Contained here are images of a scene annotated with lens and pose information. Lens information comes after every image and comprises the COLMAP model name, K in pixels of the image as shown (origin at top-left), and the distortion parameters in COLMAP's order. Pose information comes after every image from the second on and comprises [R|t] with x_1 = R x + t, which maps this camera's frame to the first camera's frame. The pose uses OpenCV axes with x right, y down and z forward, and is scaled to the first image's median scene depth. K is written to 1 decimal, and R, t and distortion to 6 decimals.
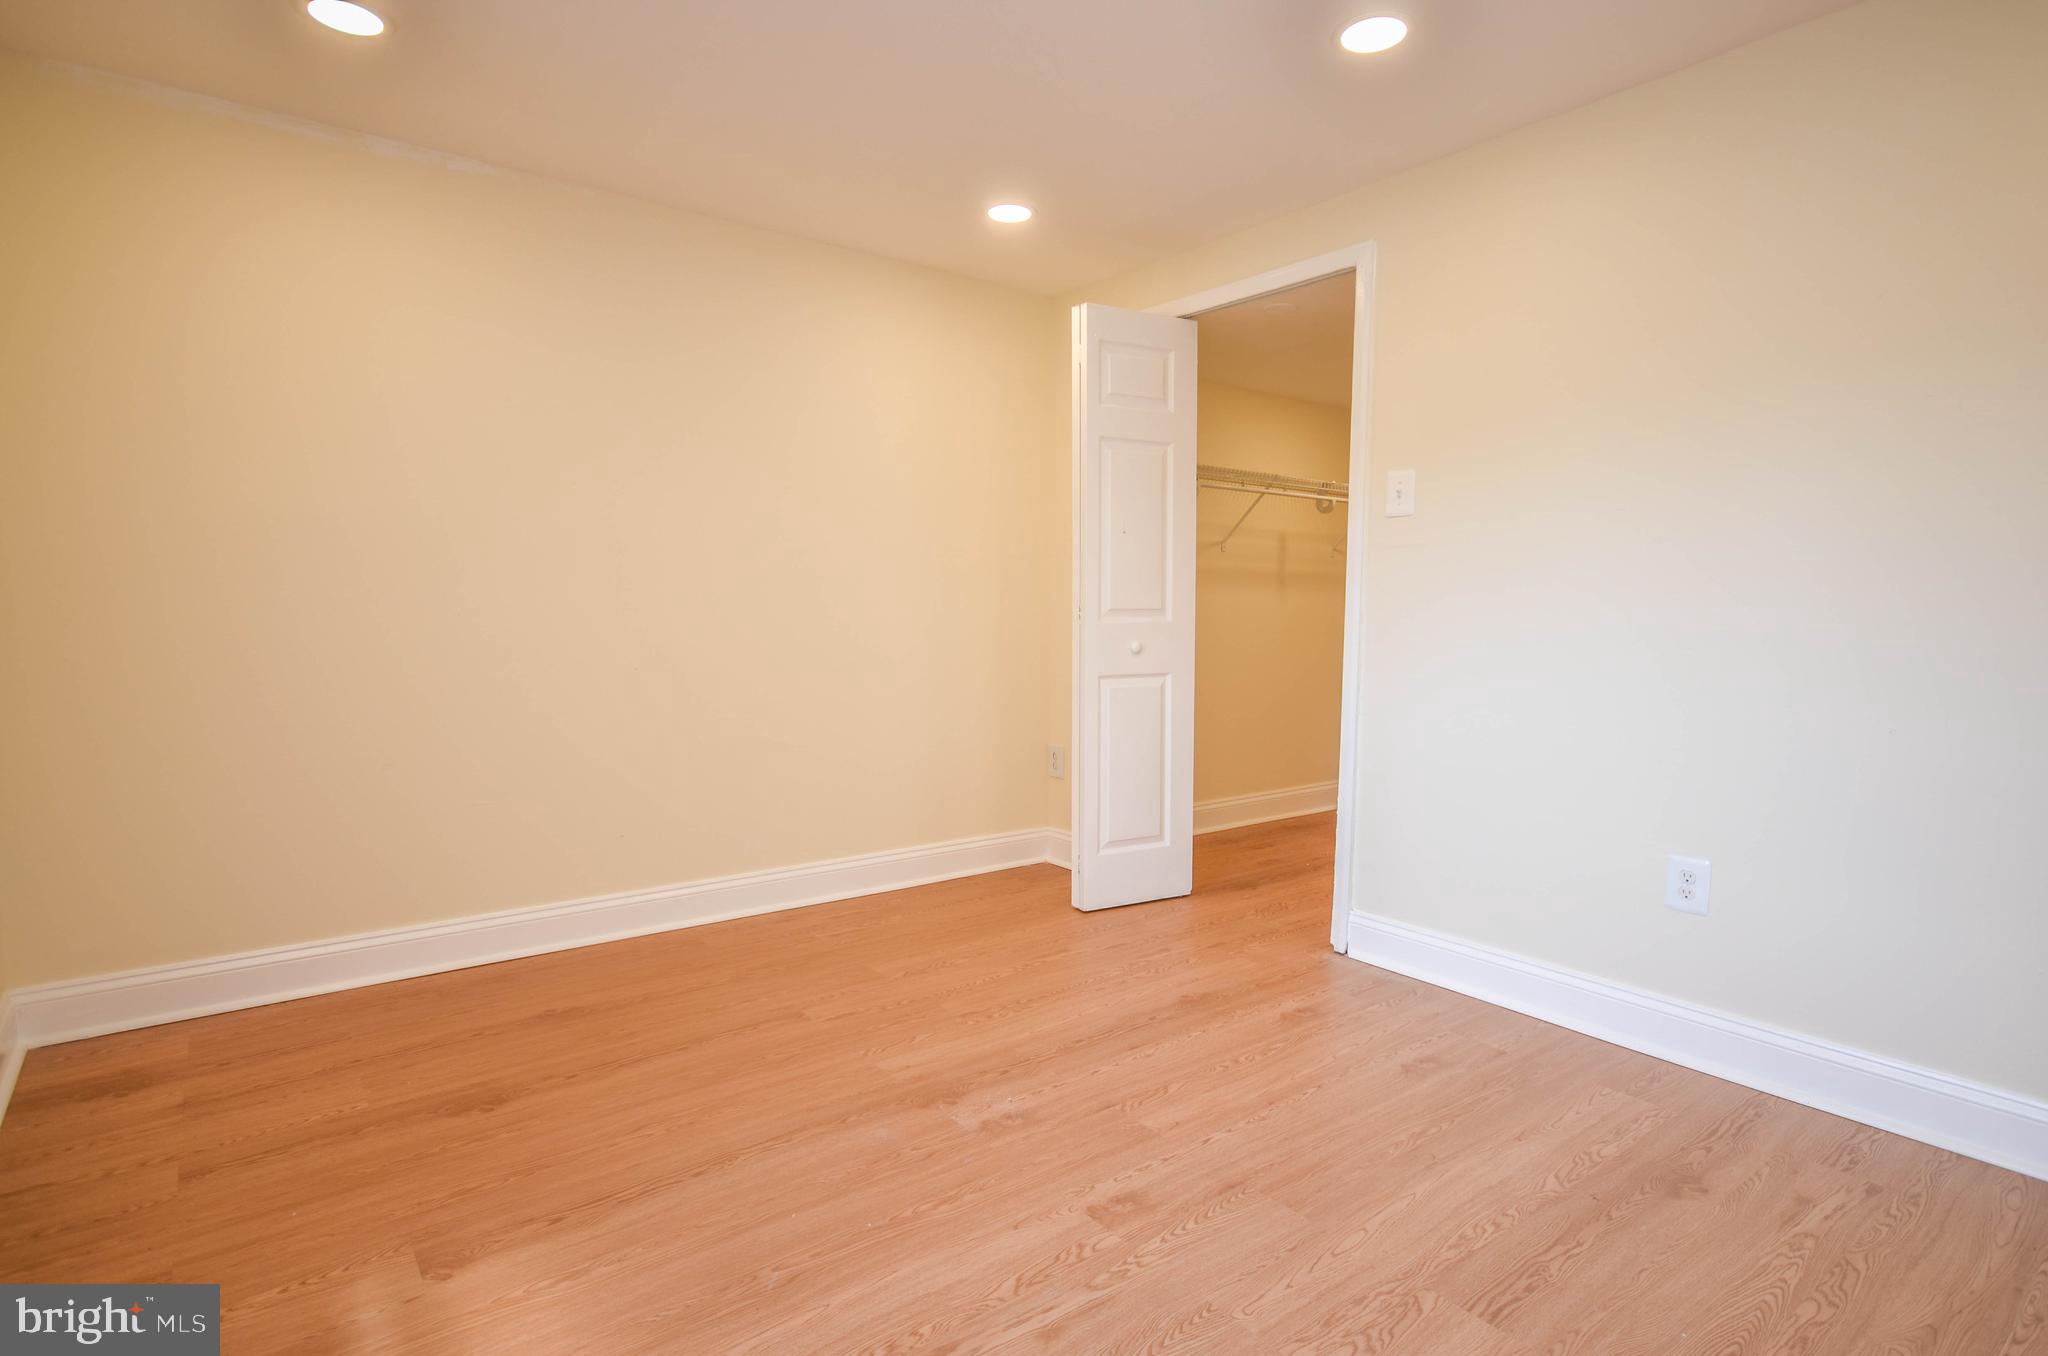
lens RADIAL K [[1062.4, 0, 1033.7], [0, 1062.4, 687.6], [0, 0, 1]] dist [0.012134, -0.000455]
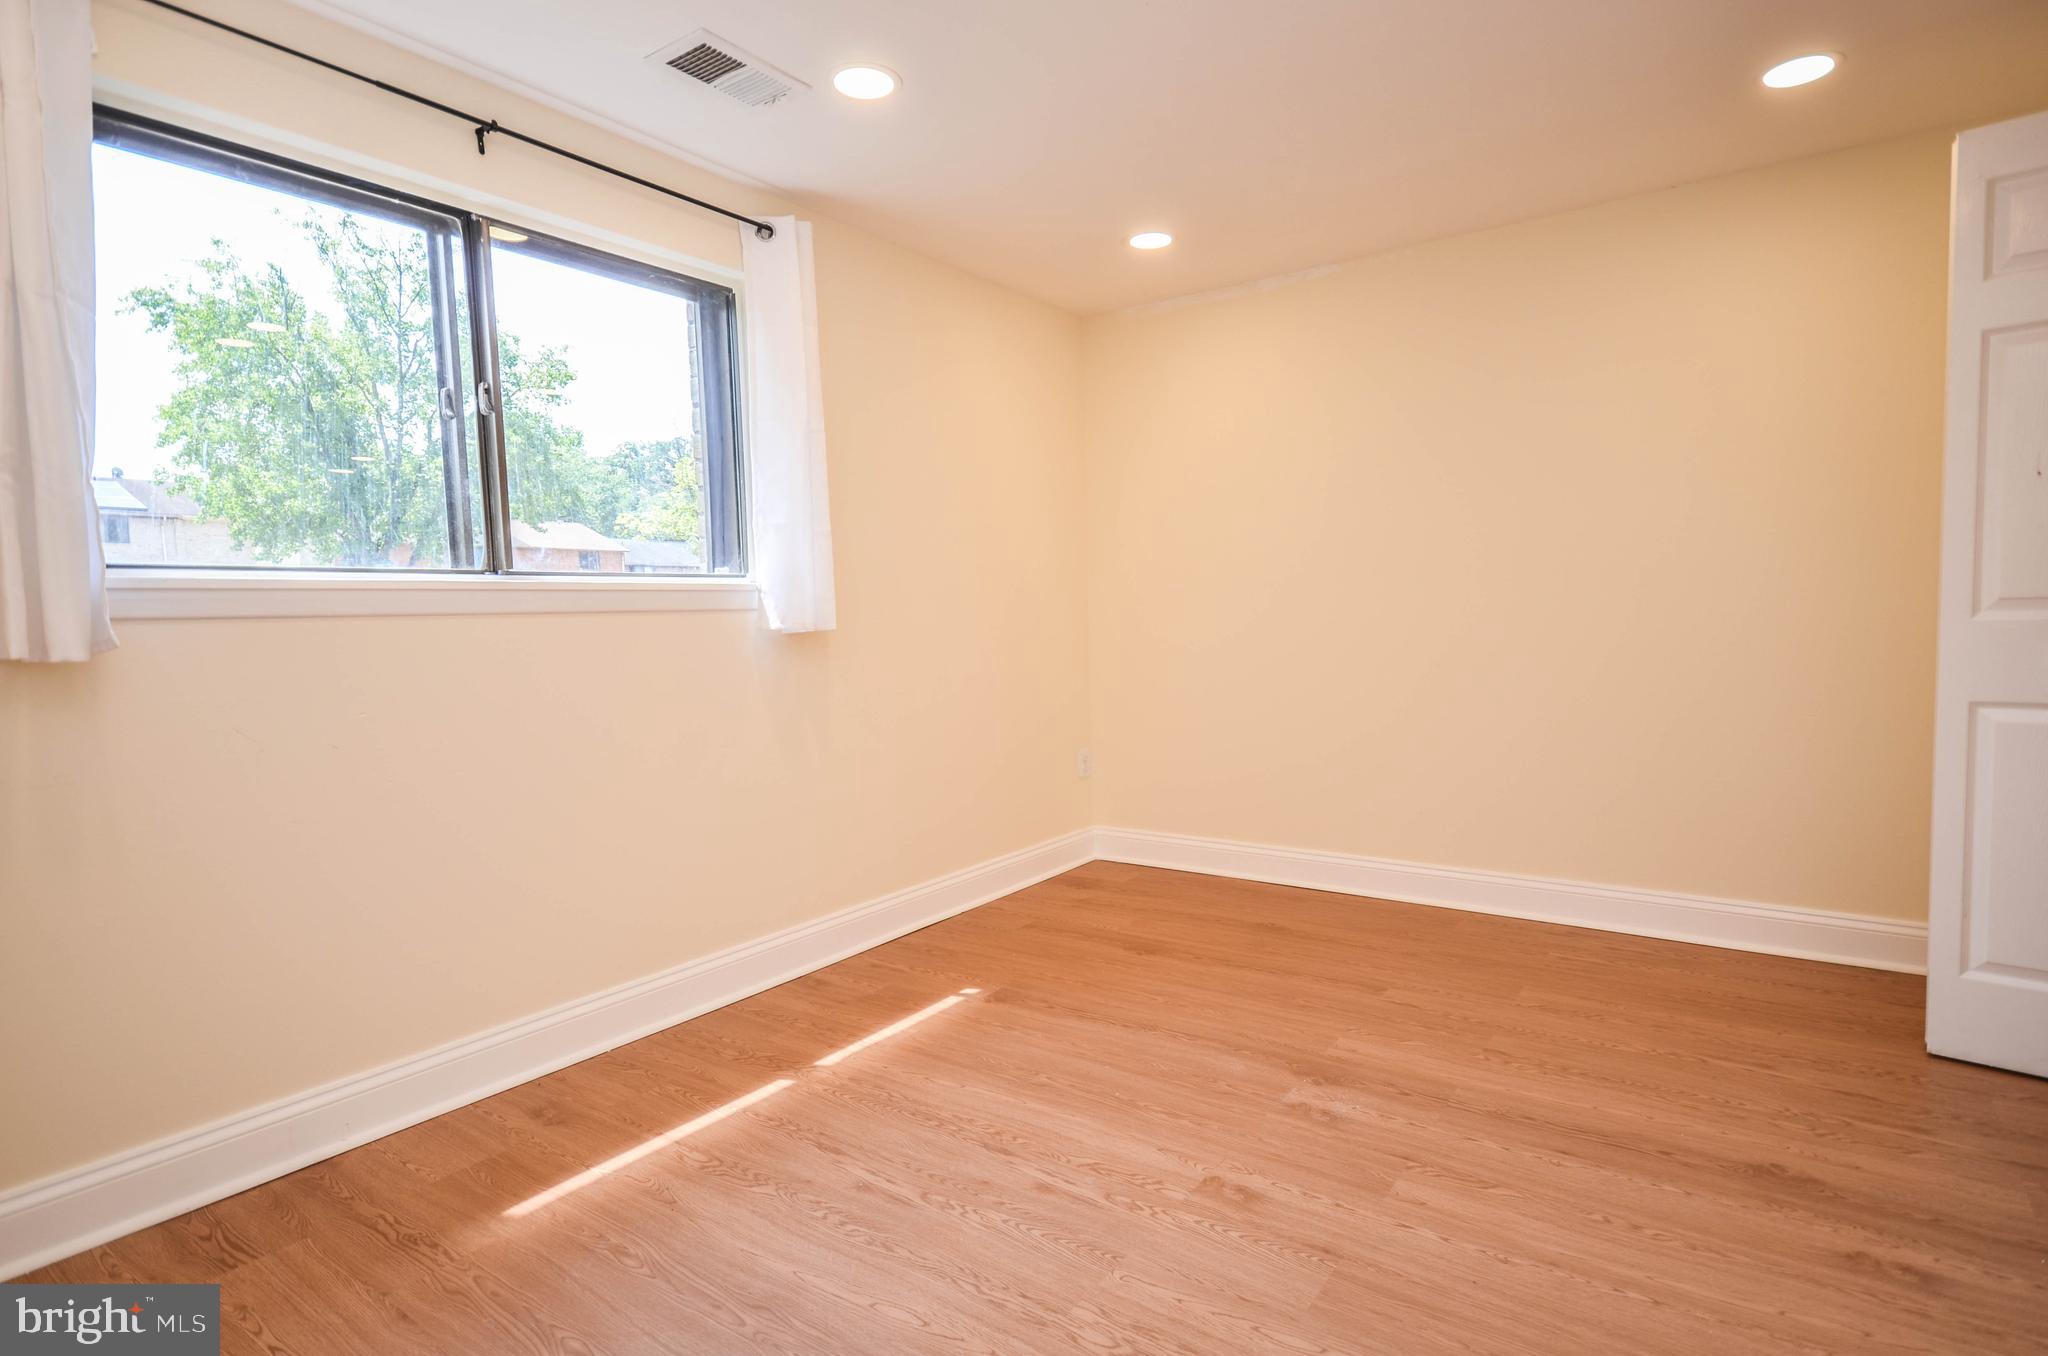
lens RADIAL K [[1062.4, 0, 1033.7], [0, 1062.4, 687.6], [0, 0, 1]] dist [0.012134, -0.000455]
pose [[0.281544, 0.057493, -0.957824, 0.815856], [-0.055837, 0.997494, 0.043461, -0.024300], [0.957922, 0.041245, 0.284049, 0.422870]]
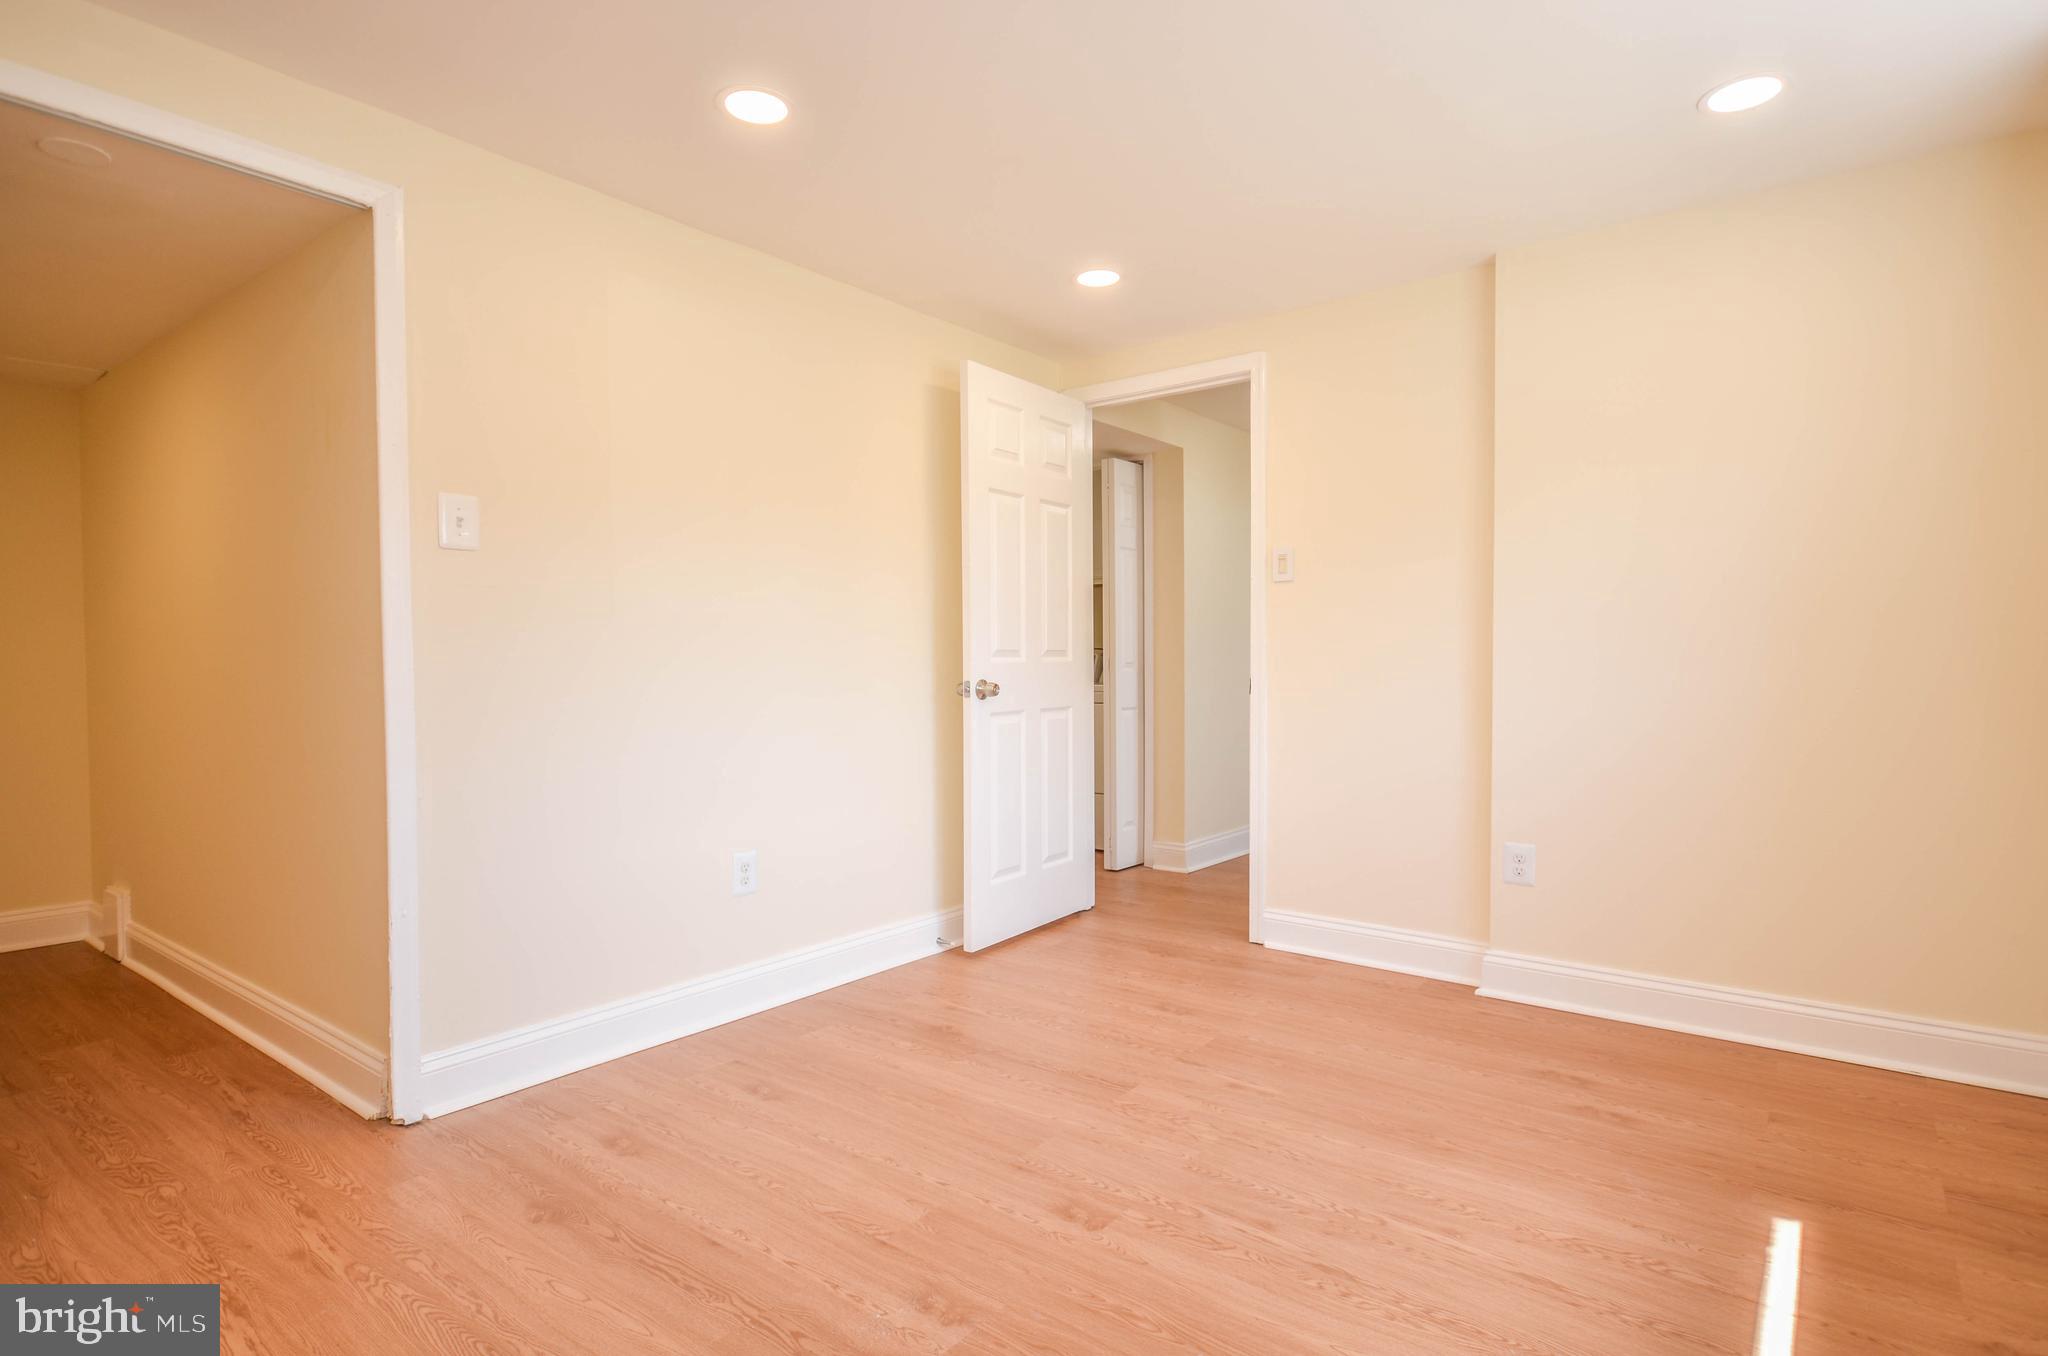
lens RADIAL K [[1059.1, 0, 1055.2], [0, 1059.1, 688.5], [0, 0, 1]] dist [0.000020, -0.000073]
pose [[-0.269228, -0.027034, 0.962697, -0.758736], [0.087046, 0.994832, 0.052280, -0.074369], [-0.959135, 0.097874, -0.265483, 1.042890]]
